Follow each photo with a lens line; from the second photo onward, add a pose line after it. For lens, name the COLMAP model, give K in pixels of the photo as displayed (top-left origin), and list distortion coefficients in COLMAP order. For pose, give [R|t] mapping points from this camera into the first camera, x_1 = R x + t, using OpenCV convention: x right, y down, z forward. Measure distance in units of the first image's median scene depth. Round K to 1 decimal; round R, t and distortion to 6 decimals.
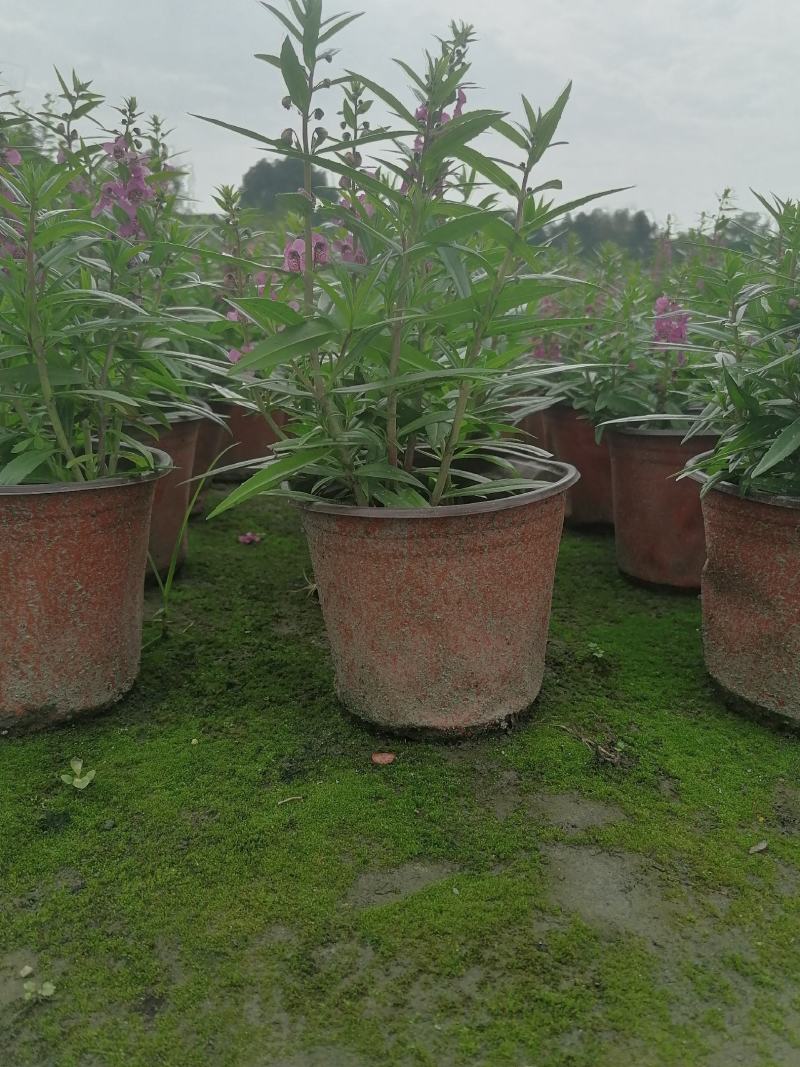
lens RADIAL K [[821.5, 0, 400.0], [0, 821.5, 533.5], [0, 0, 1]] dist [0.080854, -0.100097]
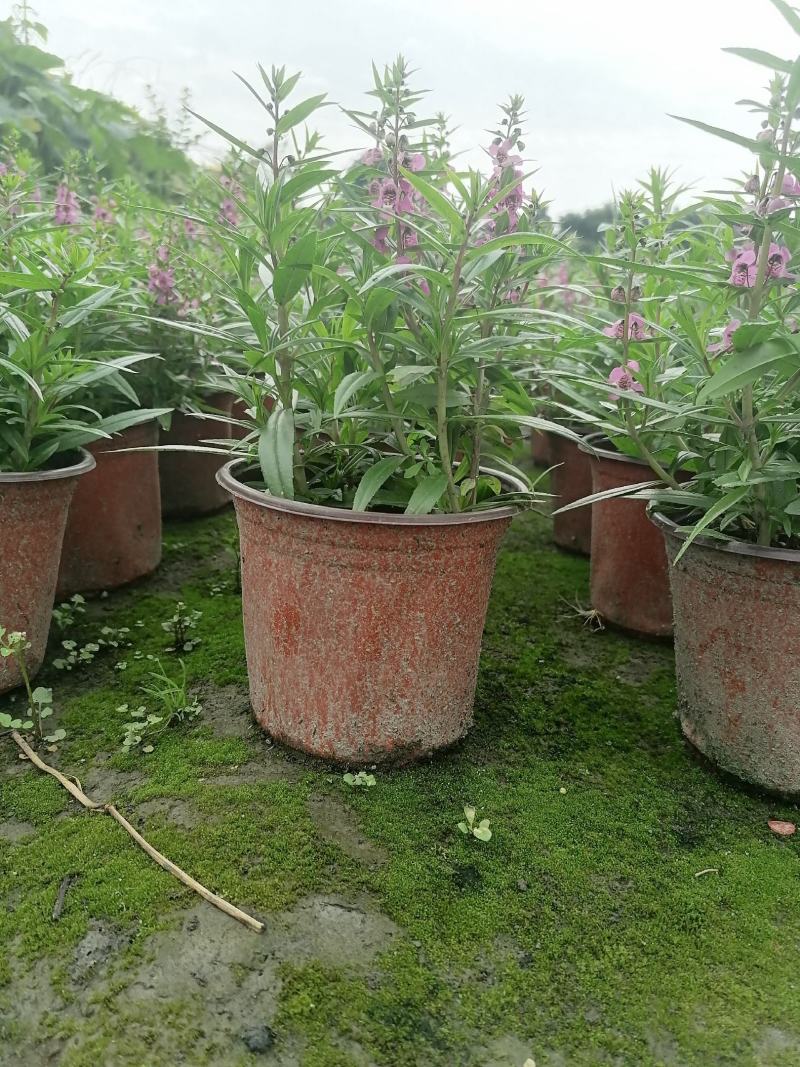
lens RADIAL K [[824.4, 0, 404.3], [0, 824.4, 539.0], [0, 0, 1]] dist [0.096332, -0.126910]
pose [[0.995071, 0.041709, -0.089965, -0.362184], [-0.040748, 0.999091, 0.012502, -0.036615], [0.090405, -0.008774, 0.995866, 0.055929]]
